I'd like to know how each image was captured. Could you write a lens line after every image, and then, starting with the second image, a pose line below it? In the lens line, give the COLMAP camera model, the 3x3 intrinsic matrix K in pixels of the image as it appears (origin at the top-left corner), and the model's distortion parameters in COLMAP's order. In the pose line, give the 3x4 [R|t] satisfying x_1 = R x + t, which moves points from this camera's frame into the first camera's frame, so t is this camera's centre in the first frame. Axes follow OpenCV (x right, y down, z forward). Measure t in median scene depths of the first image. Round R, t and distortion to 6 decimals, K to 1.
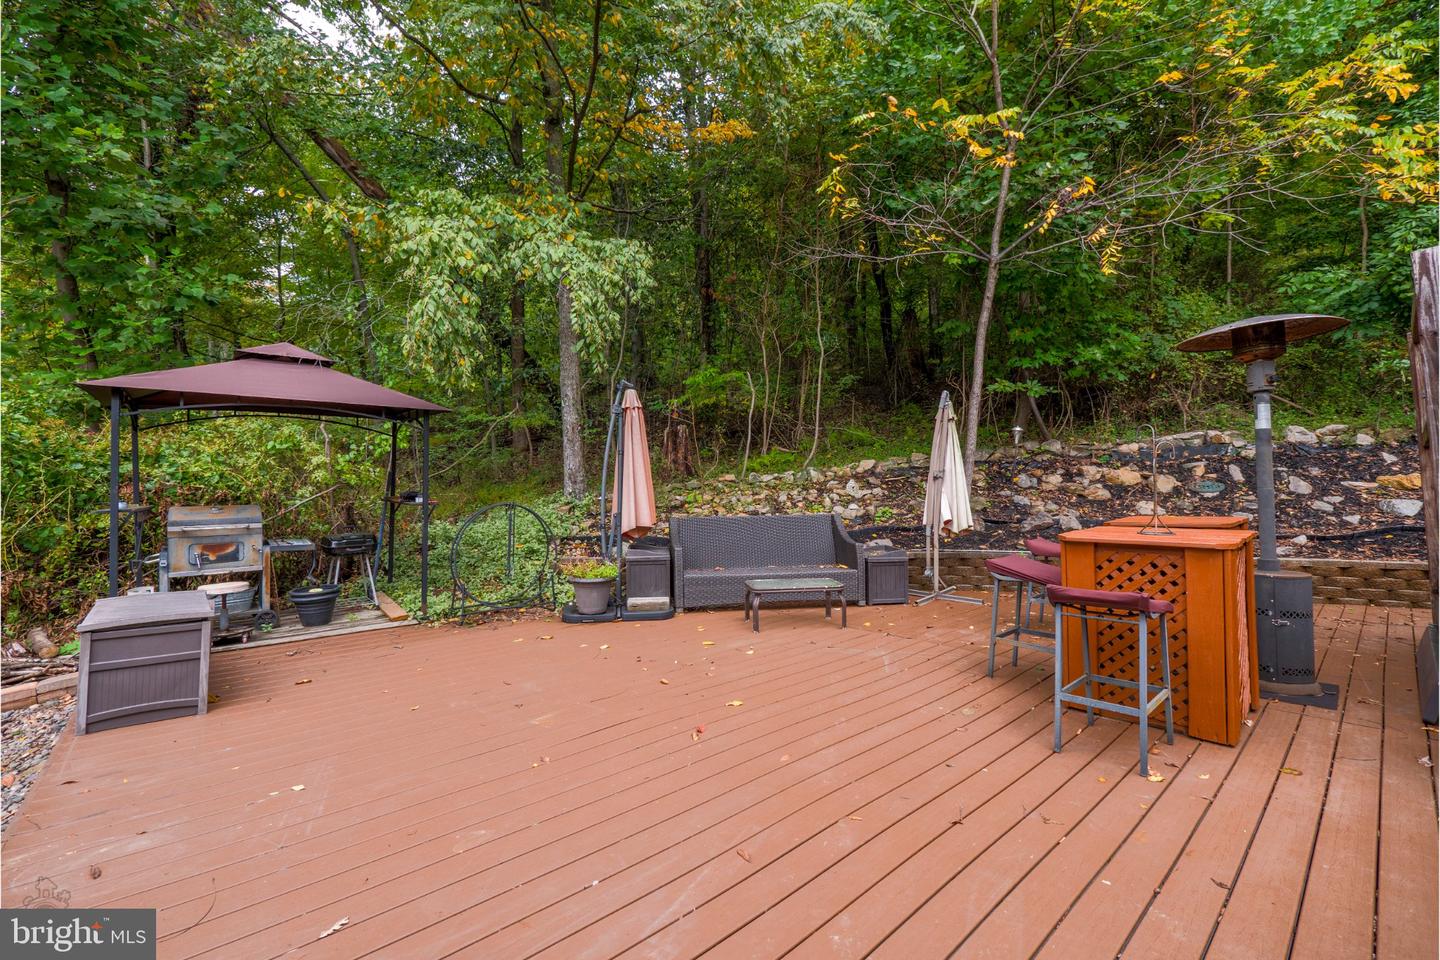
lens RADIAL K [[595.6, 0, 720.8], [0, 595.6, 481.5], [0, 0, 1]] dist [-0.000943, -0.000133]
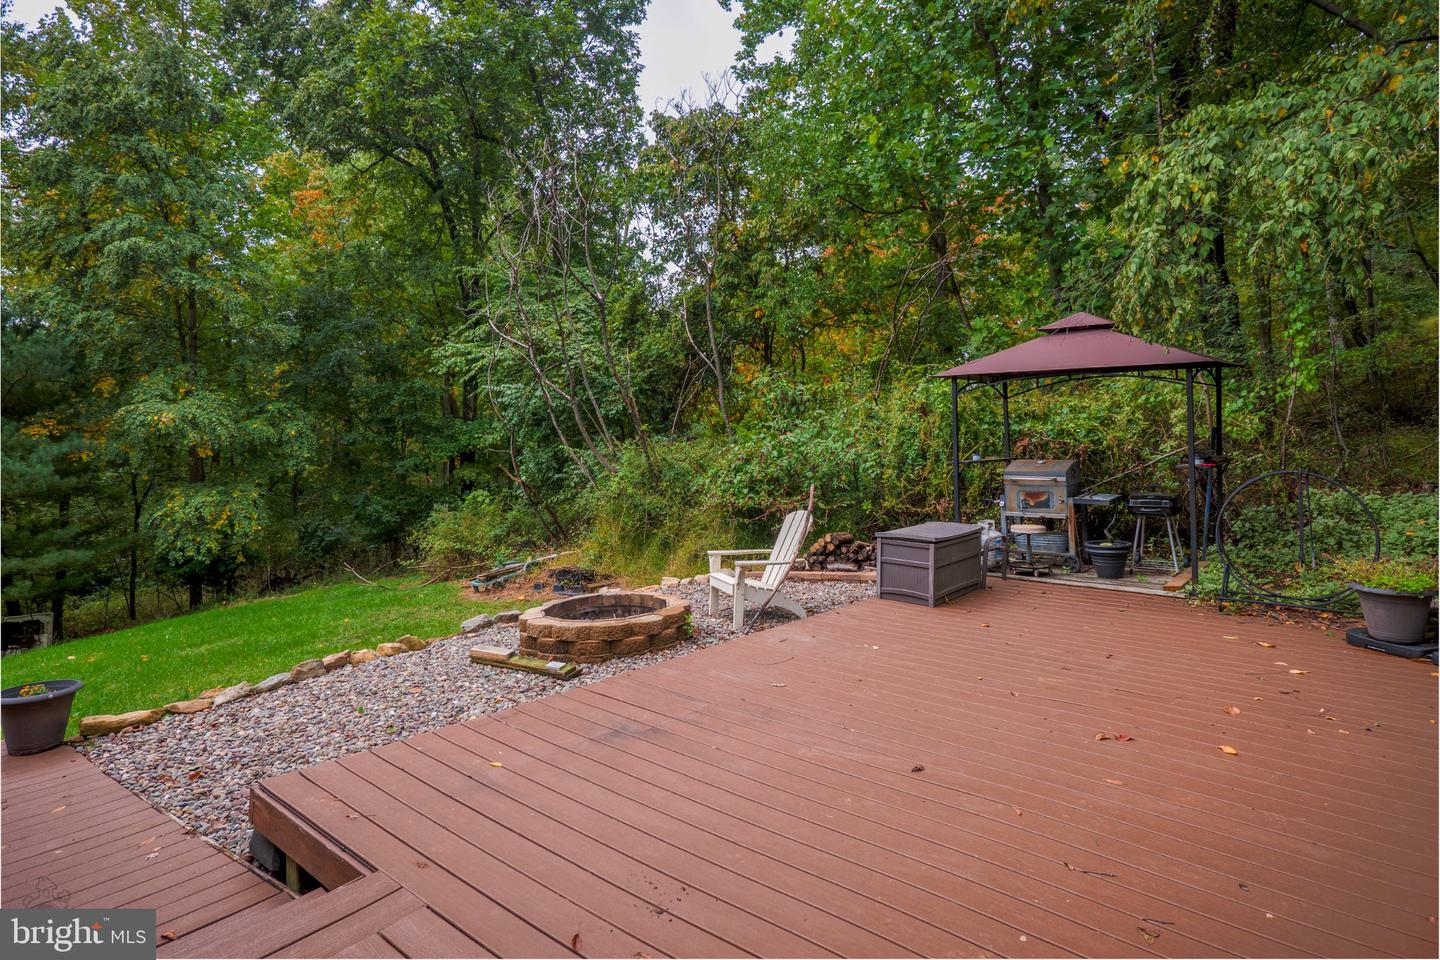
lens RADIAL K [[740.8, 0, 720.8], [0, 740.8, 479.5], [0, 0, 1]] dist [-0.000202, 0.000022]
pose [[0.183576, 0.066397, -0.980761, 0.488830], [0.015975, 0.997383, 0.070512, -0.035311], [0.982876, -0.028612, 0.182035, 0.106405]]
